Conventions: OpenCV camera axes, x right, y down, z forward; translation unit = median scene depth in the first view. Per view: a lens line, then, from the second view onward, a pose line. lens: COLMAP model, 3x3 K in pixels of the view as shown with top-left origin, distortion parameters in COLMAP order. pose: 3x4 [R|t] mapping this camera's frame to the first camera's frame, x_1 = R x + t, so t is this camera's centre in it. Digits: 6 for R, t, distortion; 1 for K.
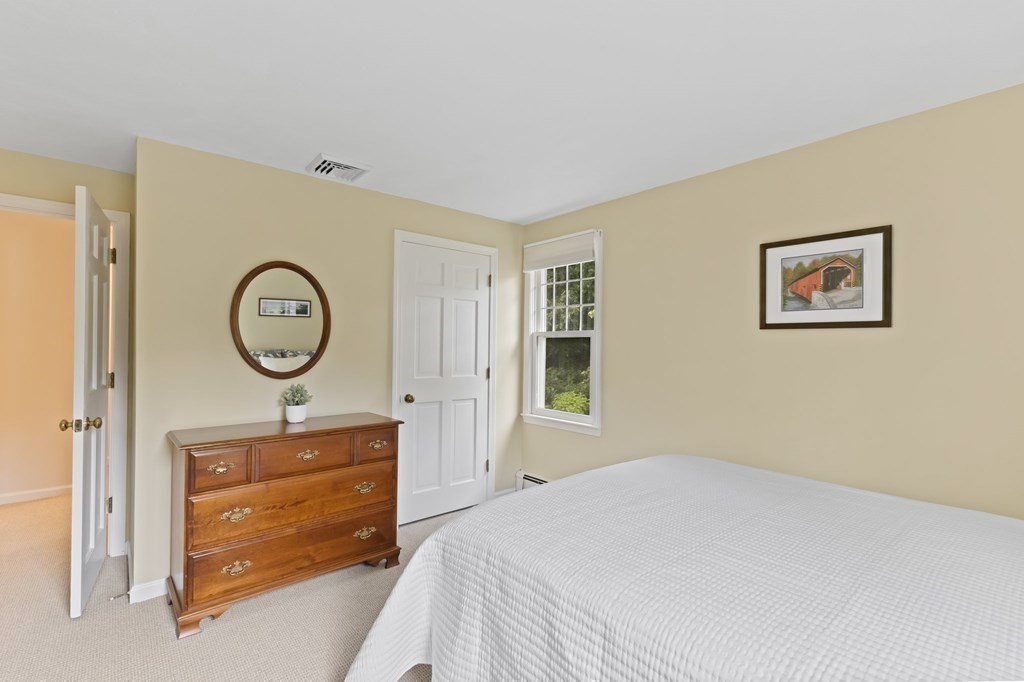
lens RADIAL K [[457.5, 0, 515.1], [0, 457.5, 341.3], [0, 0, 1]] dist [-0.003188, -0.001055]
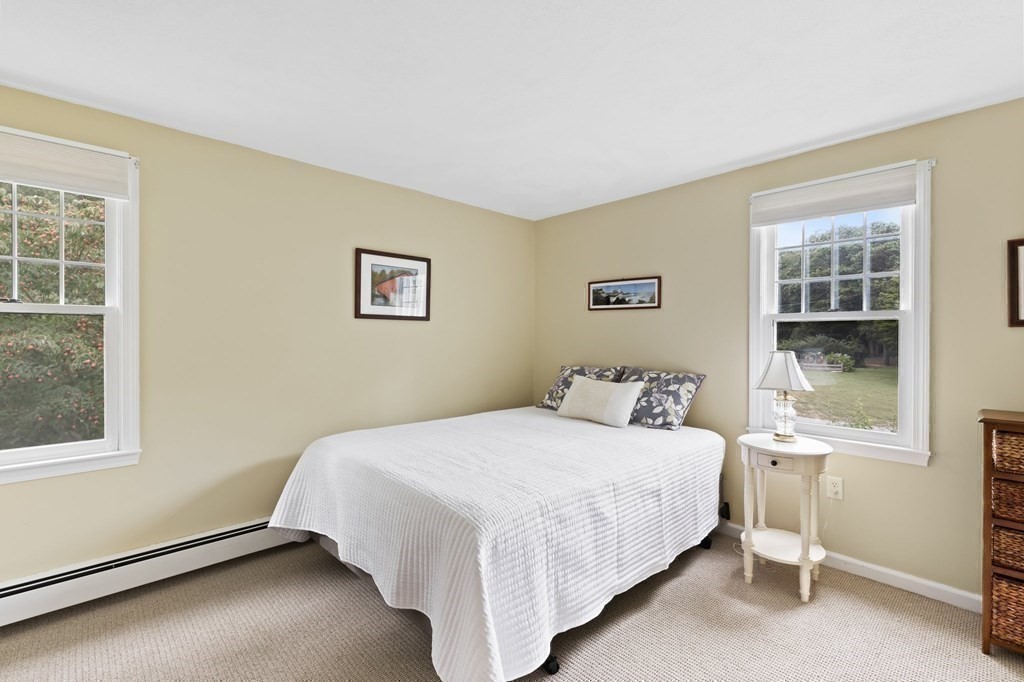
lens RADIAL K [[457.5, 0, 517.9], [0, 457.5, 338.1], [0, 0, 1]] dist [-0.003188, -0.001055]
pose [[-0.044335, -0.012949, 0.998933, -0.729716], [-0.016296, 0.999792, 0.012236, 0.004336], [-0.998884, -0.015736, -0.044537, 0.658699]]
